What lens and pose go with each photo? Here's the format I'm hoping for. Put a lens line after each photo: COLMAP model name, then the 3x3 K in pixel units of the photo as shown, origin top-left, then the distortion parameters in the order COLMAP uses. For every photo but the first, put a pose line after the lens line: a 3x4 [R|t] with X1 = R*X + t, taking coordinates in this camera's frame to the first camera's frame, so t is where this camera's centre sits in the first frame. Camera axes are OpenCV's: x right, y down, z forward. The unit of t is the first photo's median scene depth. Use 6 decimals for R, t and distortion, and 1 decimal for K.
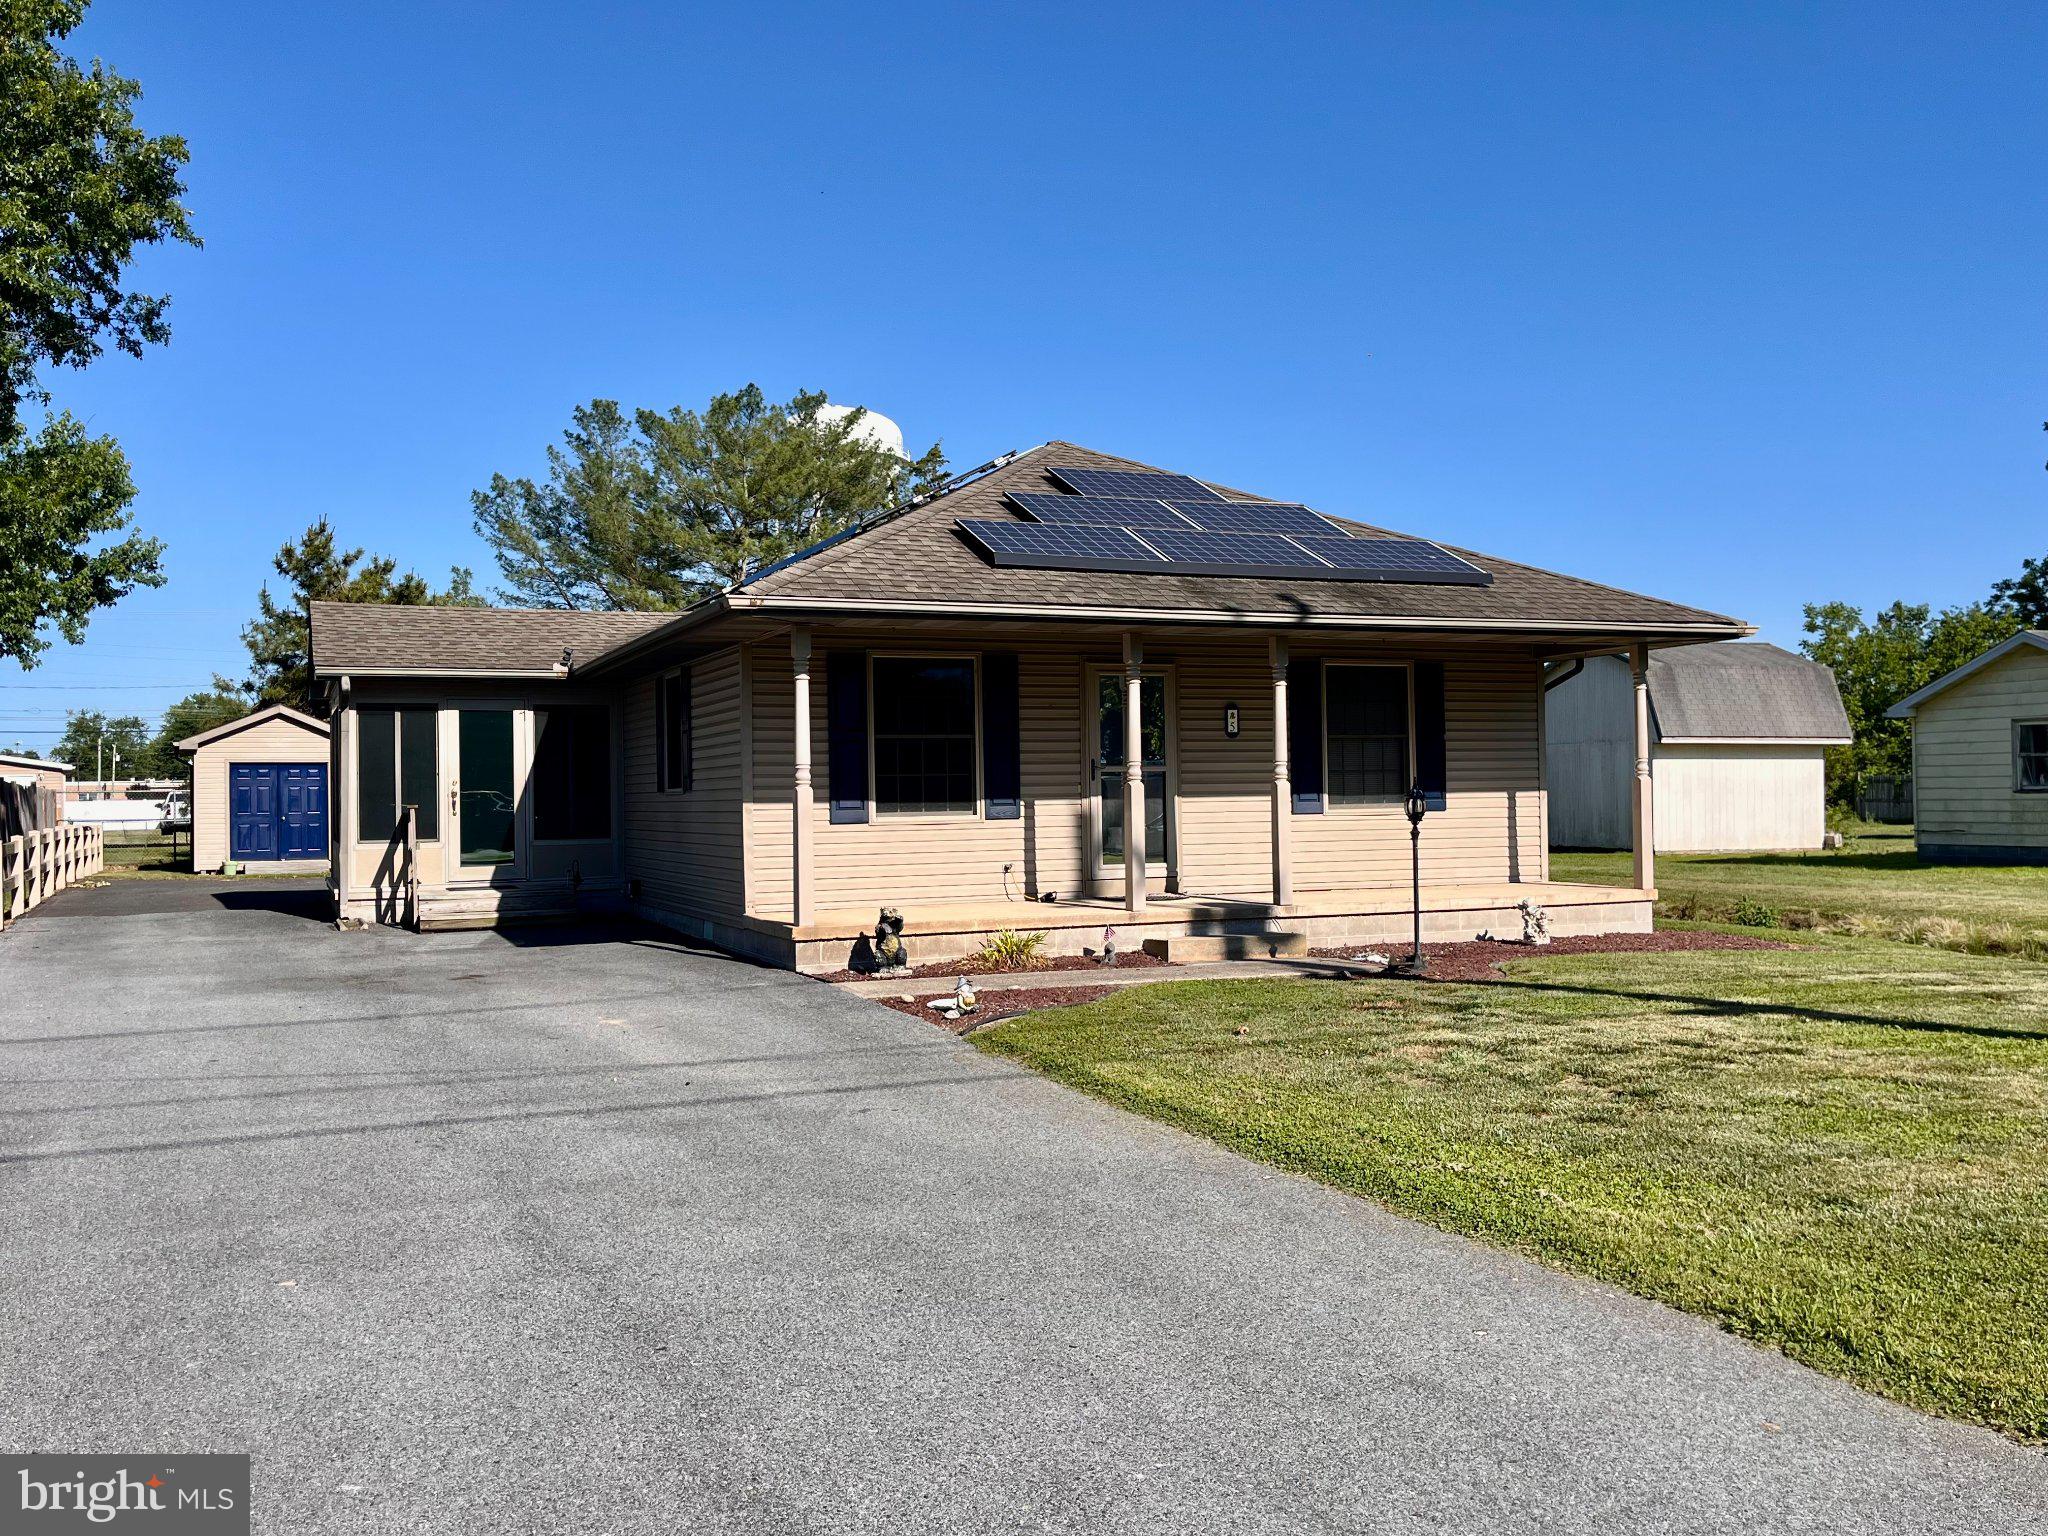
lens RADIAL K [[1685.1, 0, 1023.3], [0, 1685.1, 771.1], [0, 0, 1]] dist [0.006550, 0.001614]
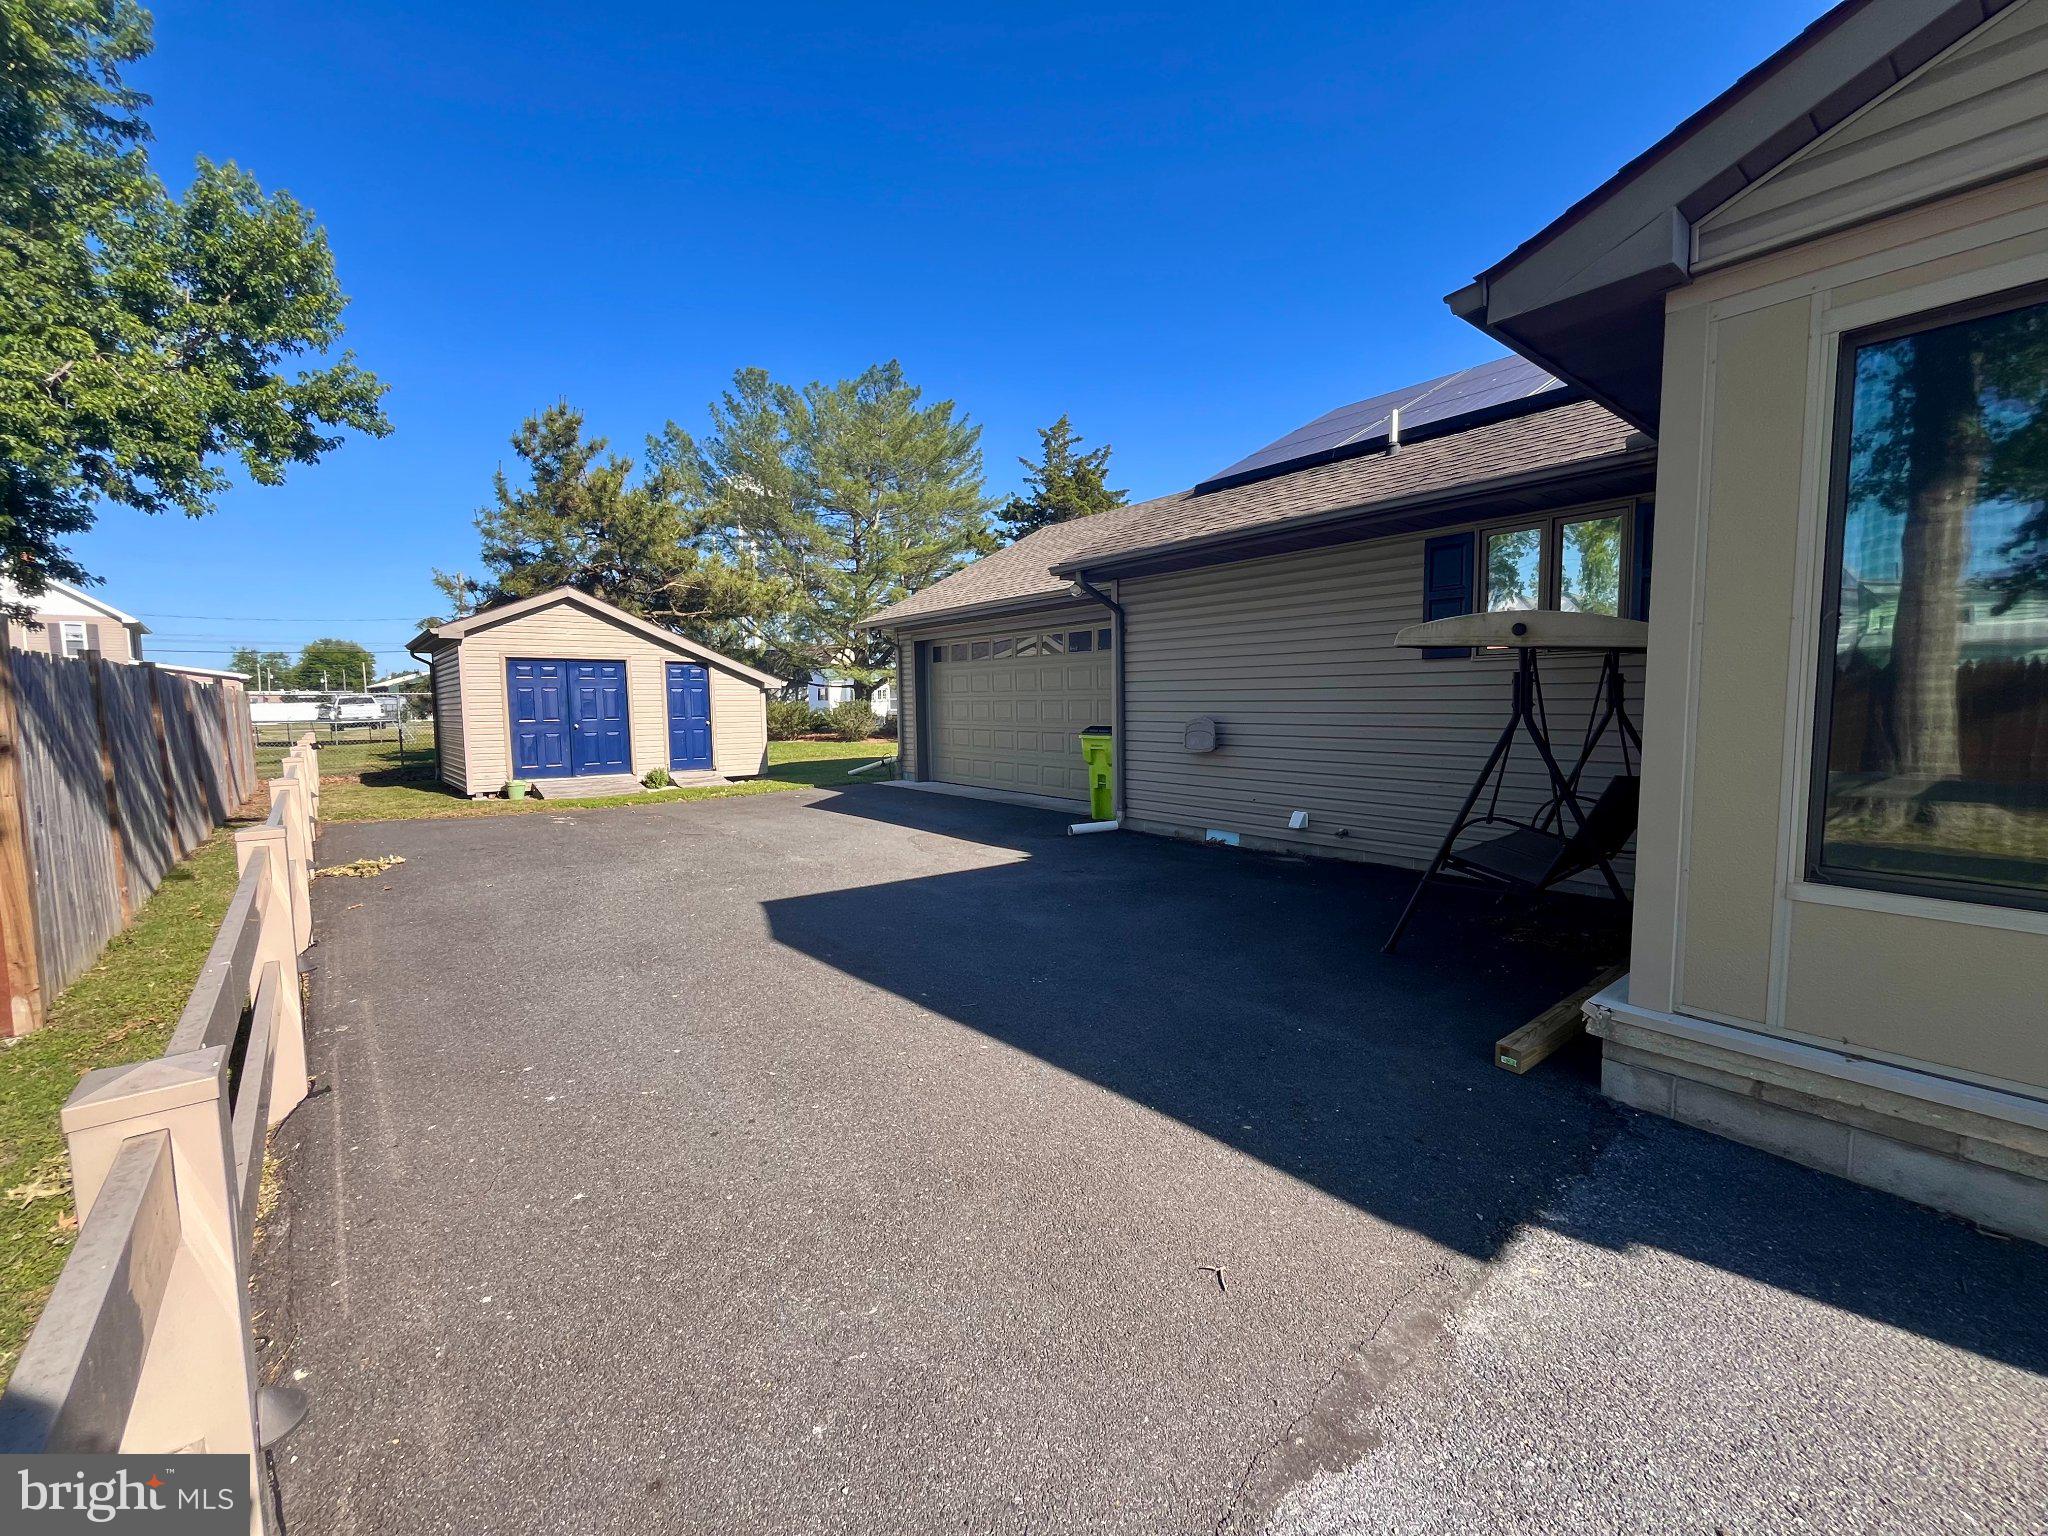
lens RADIAL K [[843.0, 0, 1023.3], [0, 843.0, 767.5], [0, 0, 1]] dist [-0.003136, -0.000343]
pose [[0.972000, -0.014373, 0.234539, -0.311428], [-0.007110, 0.995872, 0.090493, 0.008842], [-0.234872, -0.089627, 0.967885, 0.526794]]
